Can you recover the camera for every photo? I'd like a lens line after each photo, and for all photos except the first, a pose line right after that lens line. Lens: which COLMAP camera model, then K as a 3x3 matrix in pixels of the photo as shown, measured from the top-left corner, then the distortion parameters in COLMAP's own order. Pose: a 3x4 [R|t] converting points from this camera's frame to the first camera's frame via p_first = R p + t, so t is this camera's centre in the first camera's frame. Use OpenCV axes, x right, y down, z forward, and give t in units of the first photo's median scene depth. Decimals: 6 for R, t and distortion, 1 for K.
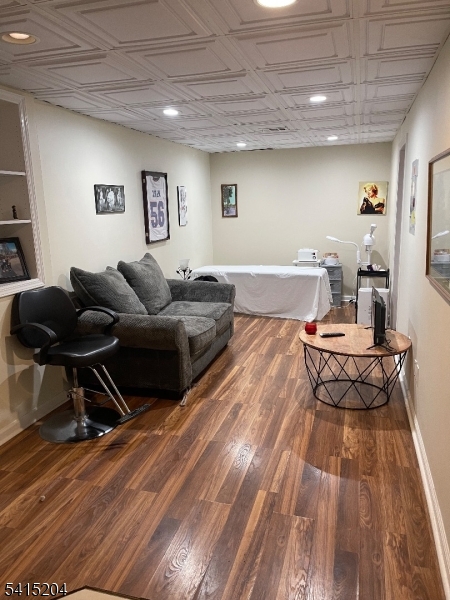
lens RADIAL K [[458.1, 0, 225.0], [0, 458.1, 300.0], [0, 0, 1]] dist [0.007383, -0.003268]
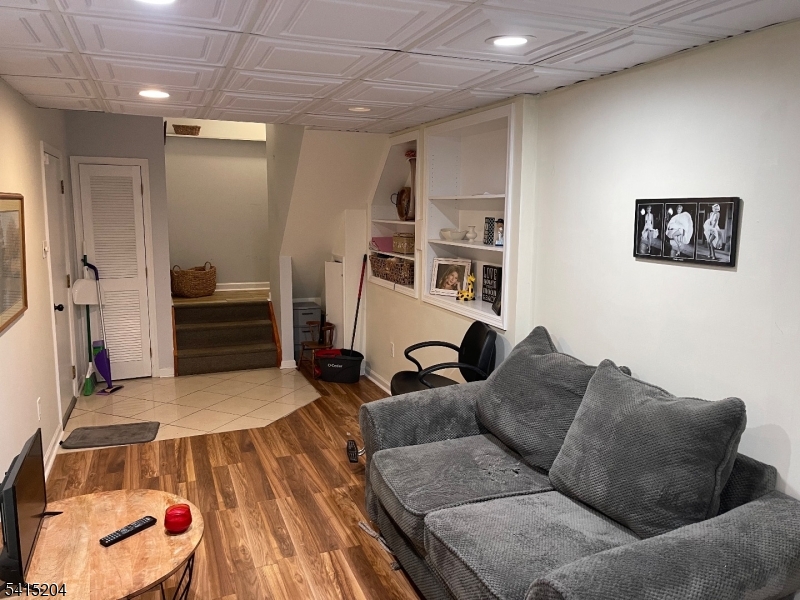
lens RADIAL K [[611.5, 0, 400.0], [0, 611.5, 300.0], [0, 0, 1]] dist [0.005569, 0.002069]
pose [[-0.792480, 0.107290, -0.600387, 0.343208], [-0.116784, 0.939496, 0.322039, -0.354170], [0.598612, 0.325325, -0.732002, 1.452951]]
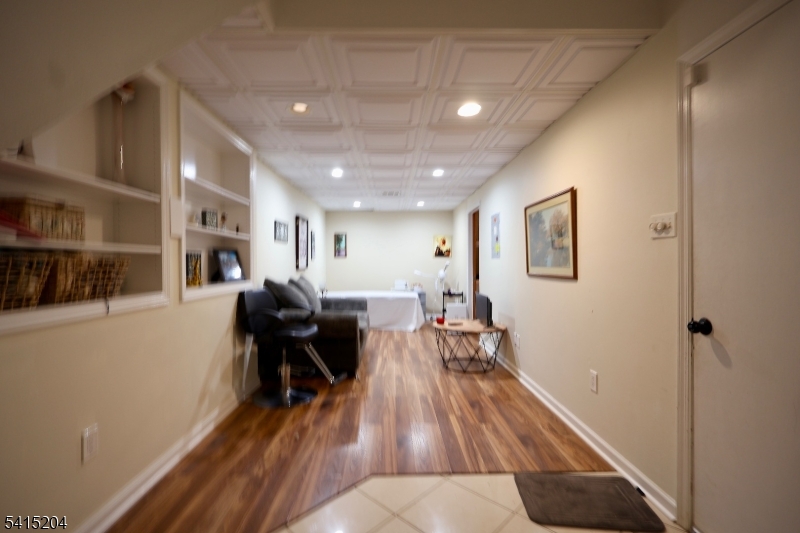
lens RADIAL K [[371.5, 0, 400.0], [0, 371.5, 266.5], [0, 0, 1]] dist [0.001372, 0.000147]
pose [[0.954720, 0.018599, 0.296925, -0.275915], [0.041091, 0.980235, -0.193522, 0.112437], [-0.294656, 0.196960, 0.935085, -0.092413]]
